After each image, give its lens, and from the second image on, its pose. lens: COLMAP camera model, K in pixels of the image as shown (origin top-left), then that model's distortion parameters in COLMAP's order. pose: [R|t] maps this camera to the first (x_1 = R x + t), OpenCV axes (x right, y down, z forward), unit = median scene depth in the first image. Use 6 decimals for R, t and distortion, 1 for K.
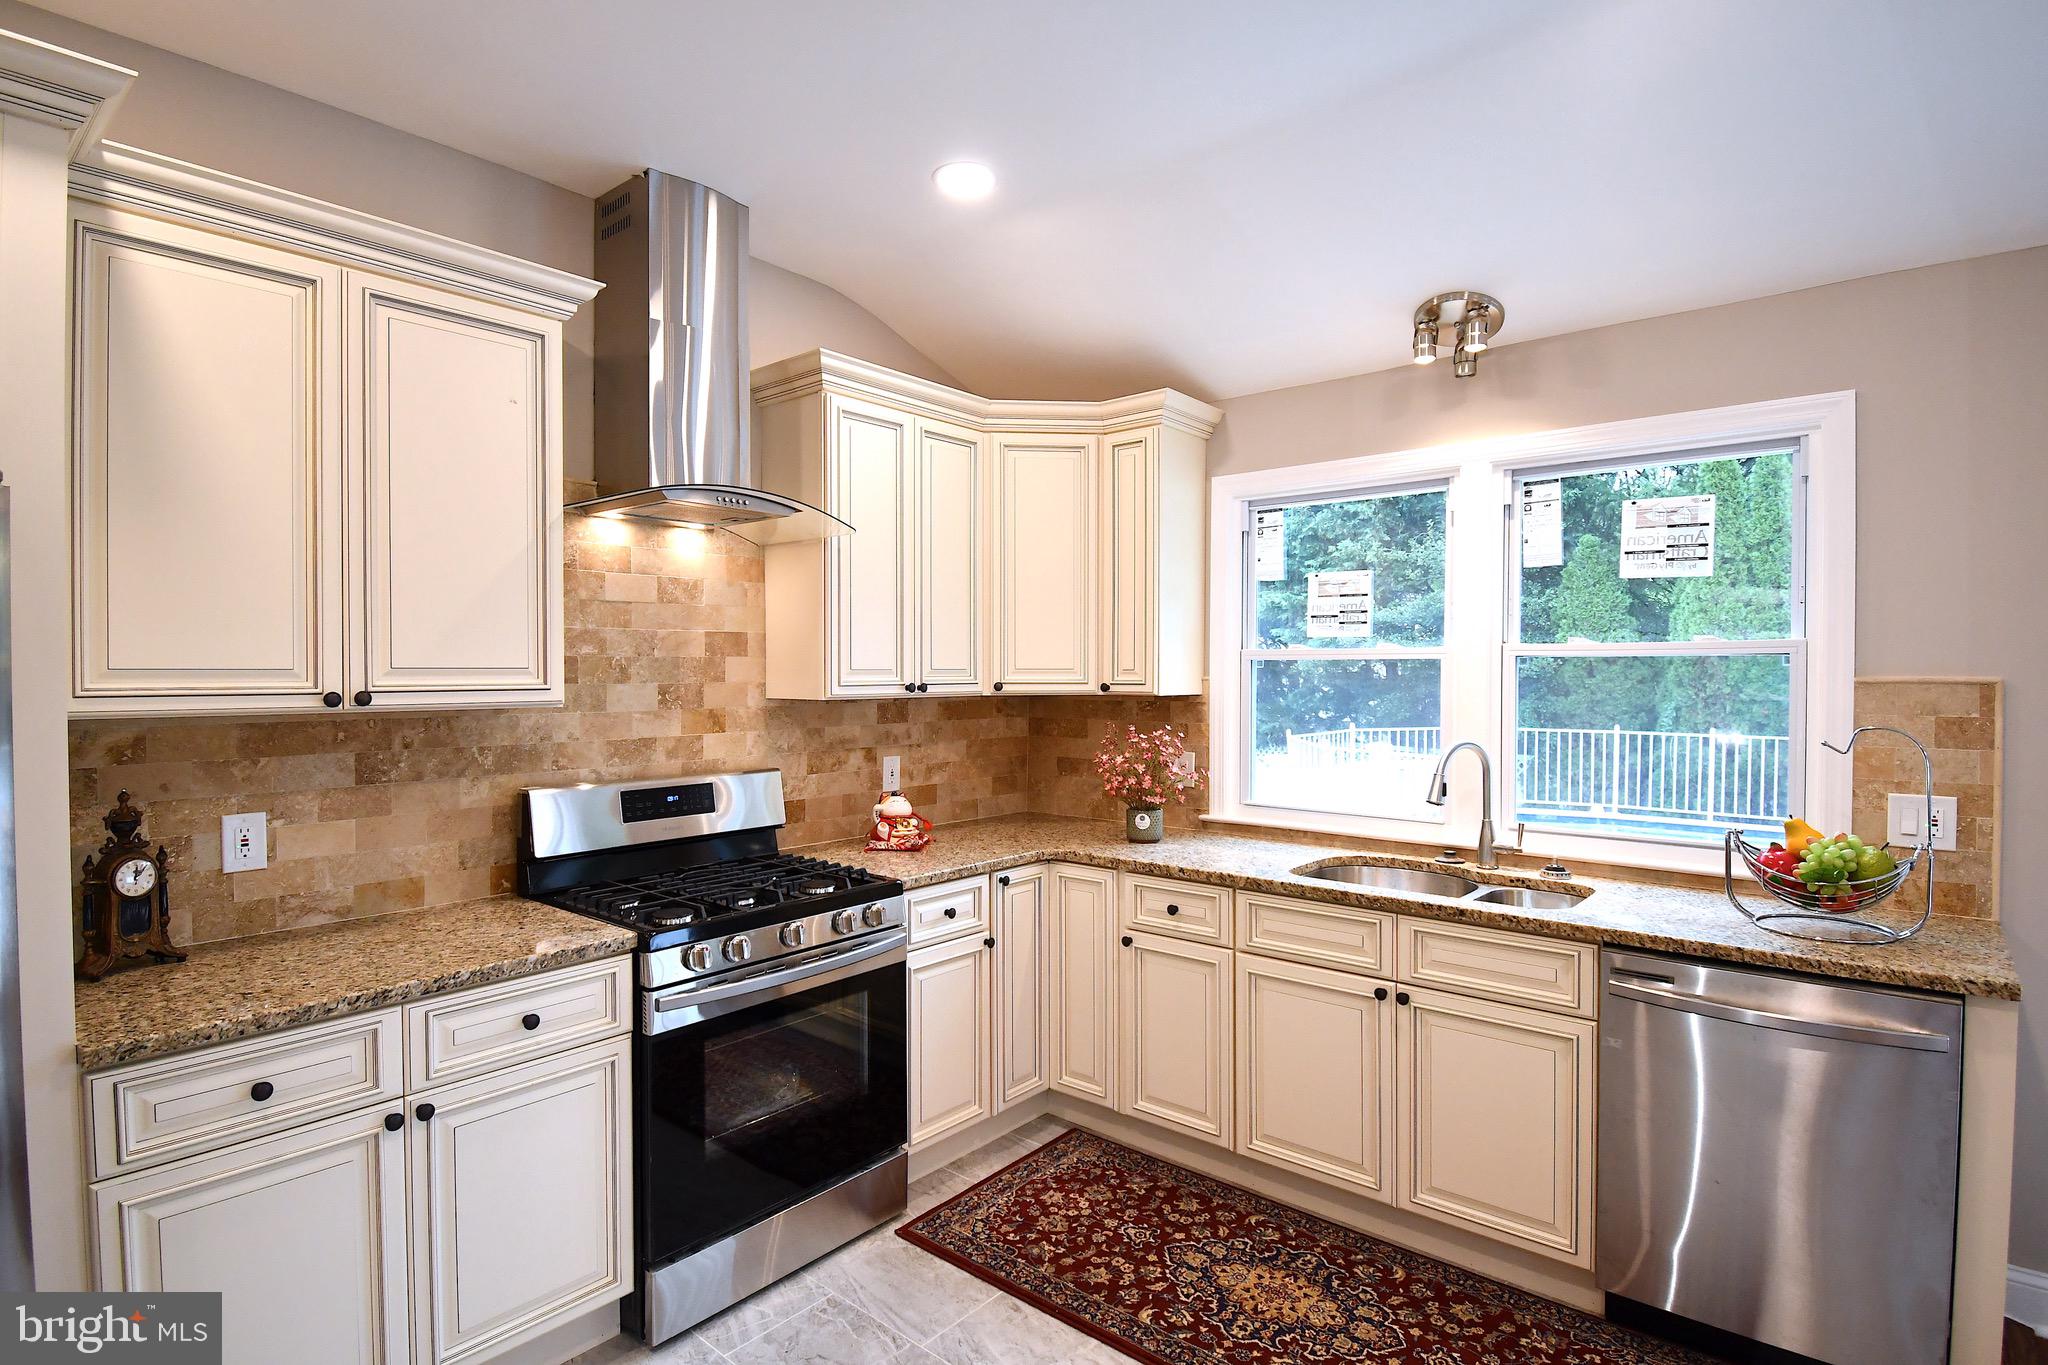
lens RADIAL K [[1025.9, 0, 1024.9], [0, 1025.9, 682.1], [0, 0, 1]] dist [0.012436, -0.021444]
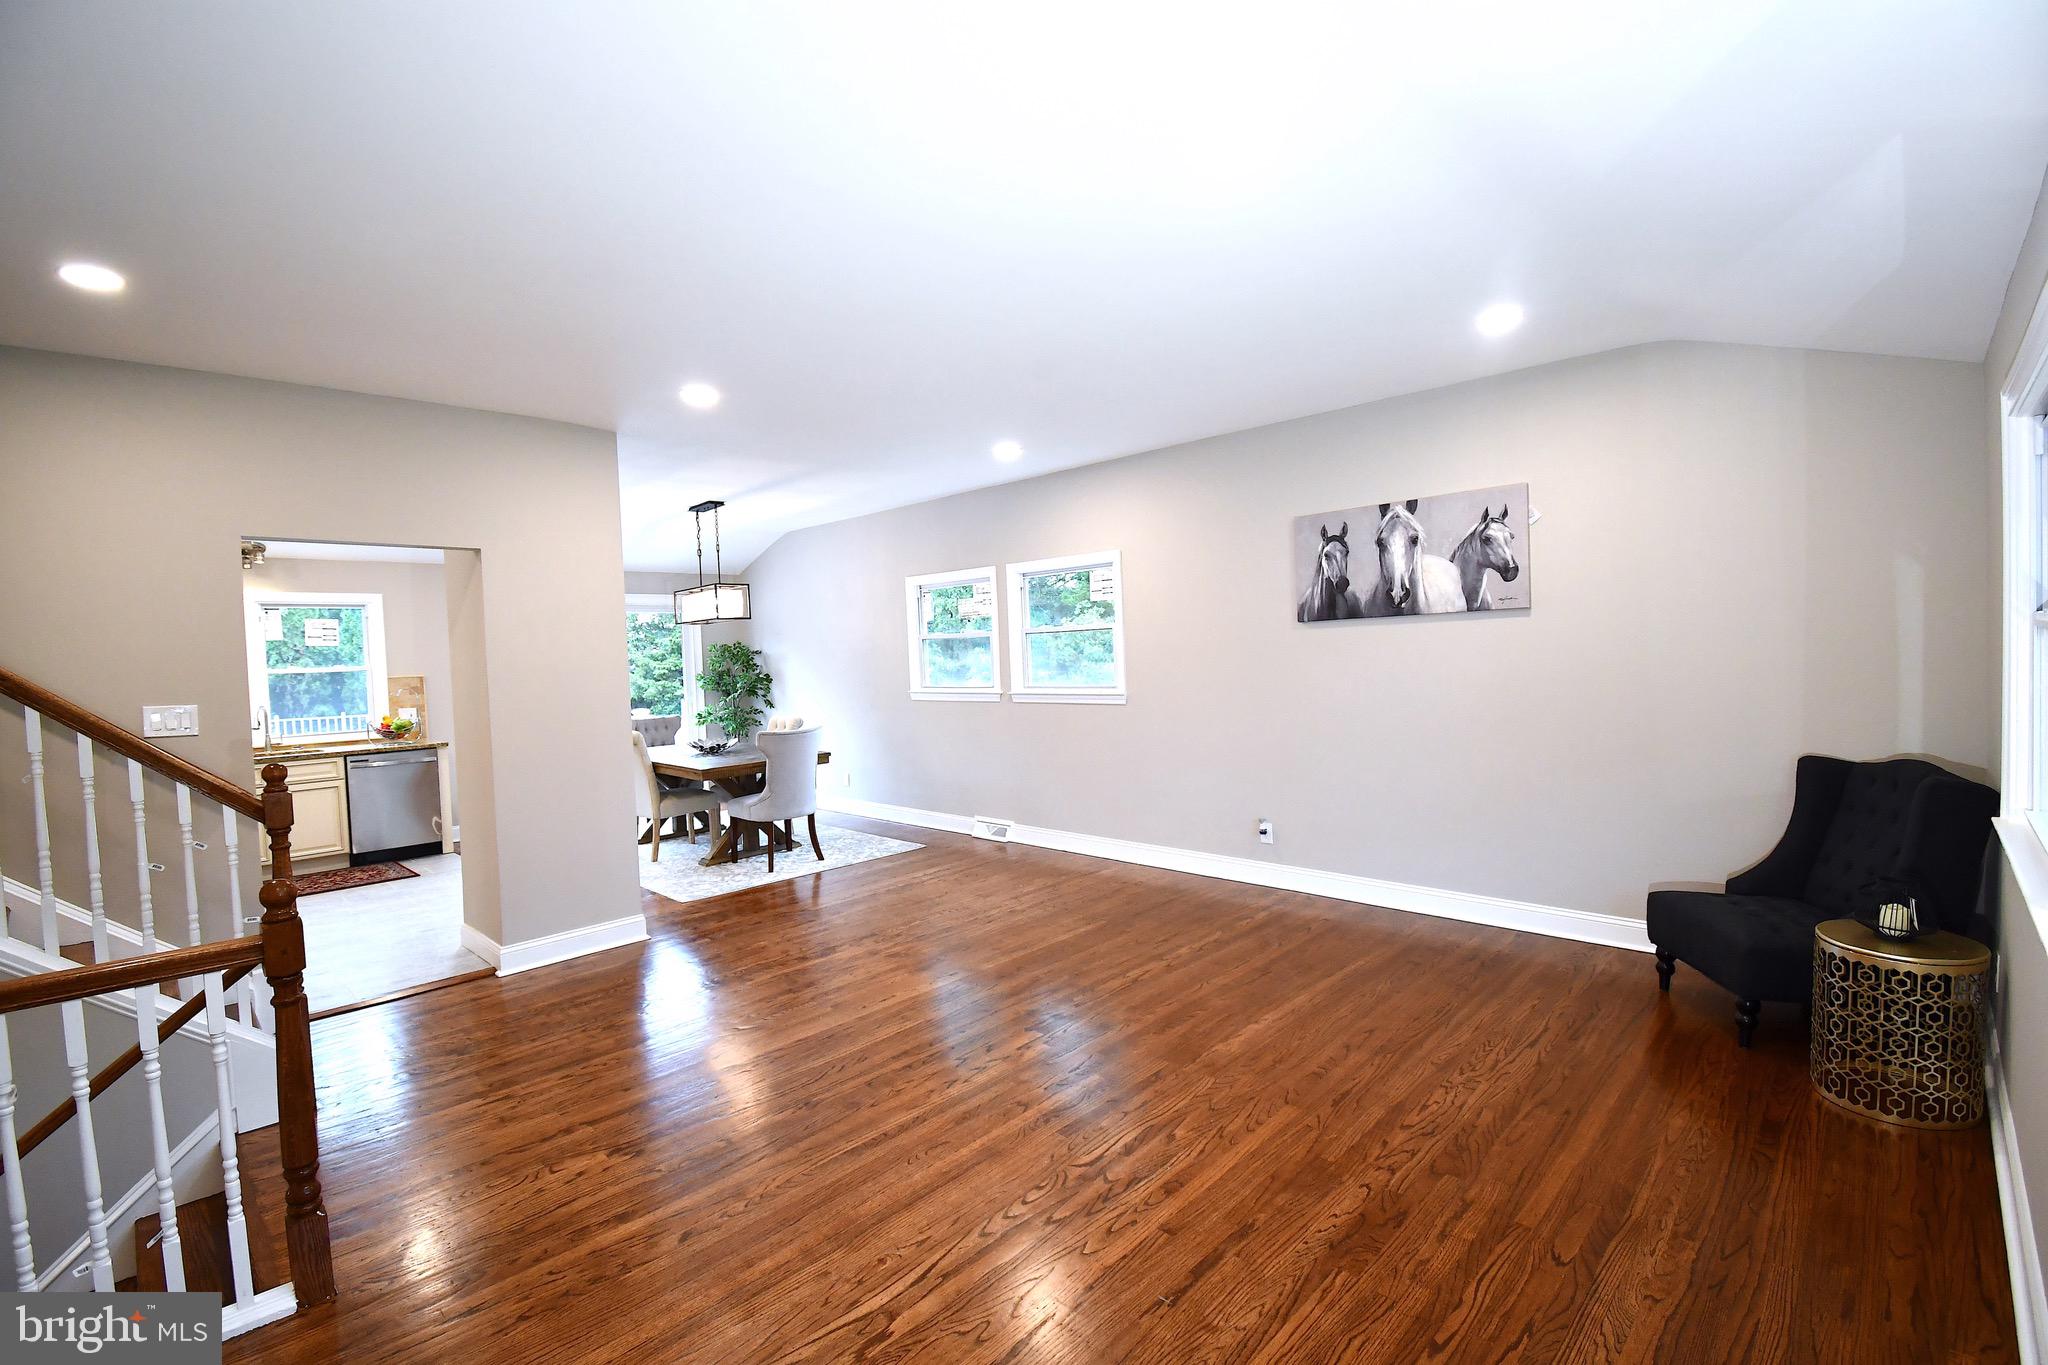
lens RADIAL K [[901.2, 0, 1023.3], [0, 901.2, 684.0], [0, 0, 1]] dist [0.019422, -0.025919]
pose [[0.061861, -0.038699, 0.997334, -1.798953], [0.045183, 0.998332, 0.035935, 0.006336], [-0.997062, 0.042839, 0.063506, -1.143648]]
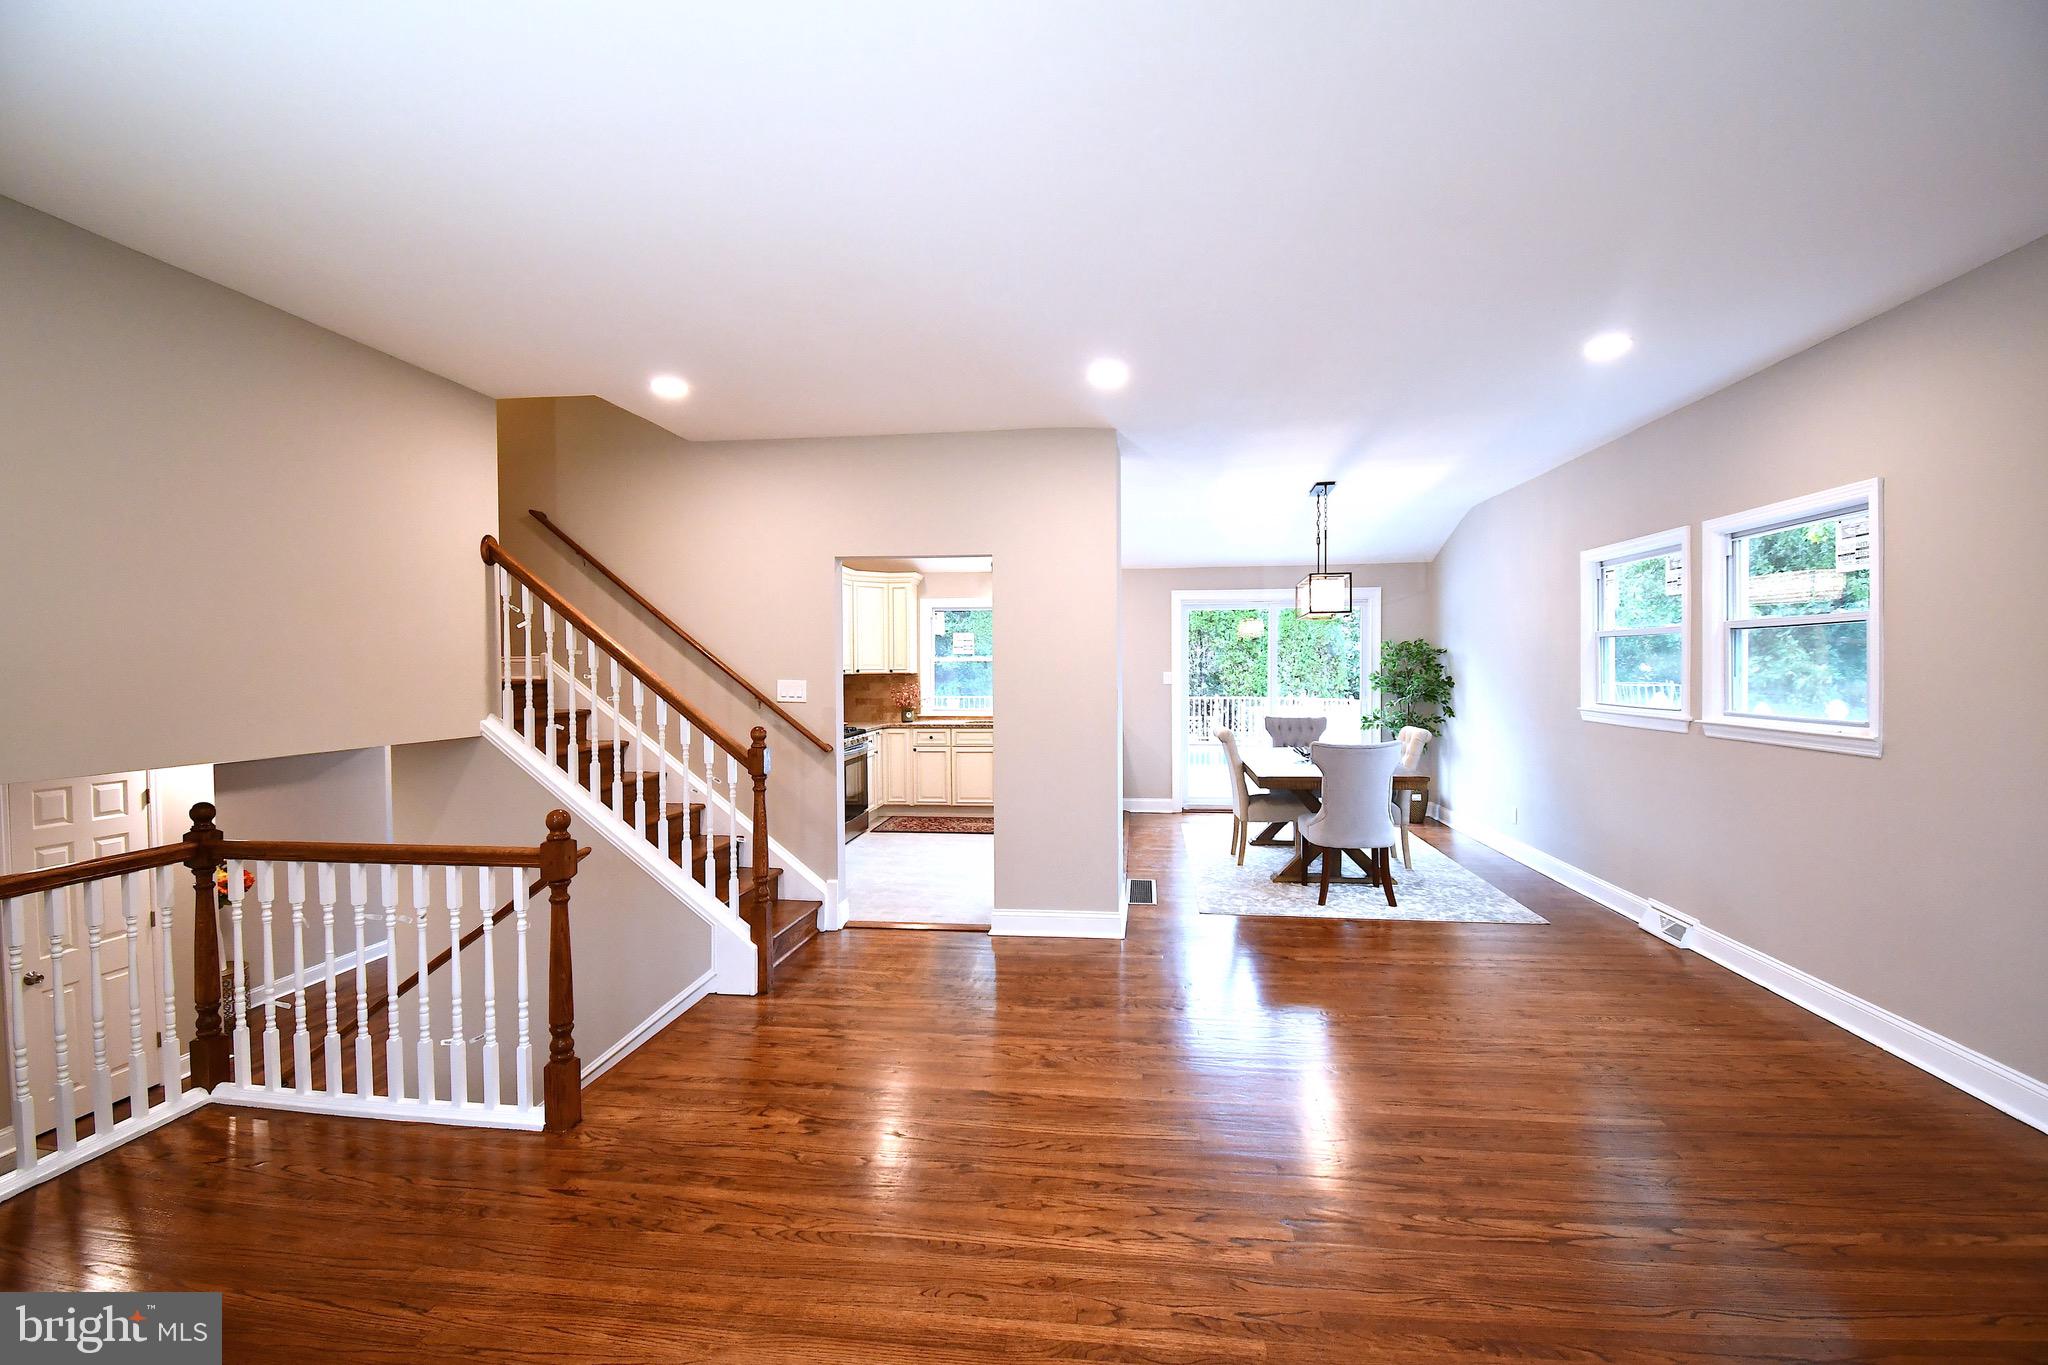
lens RADIAL K [[901.2, 0, 1021.0], [0, 901.2, 685.5], [0, 0, 1]] dist [0.019422, -0.025919]
pose [[0.832962, -0.017551, 0.553052, -1.238561], [0.011647, 0.999832, 0.014188, 0.017543], [-0.553208, -0.005377, 0.833026, -1.602250]]
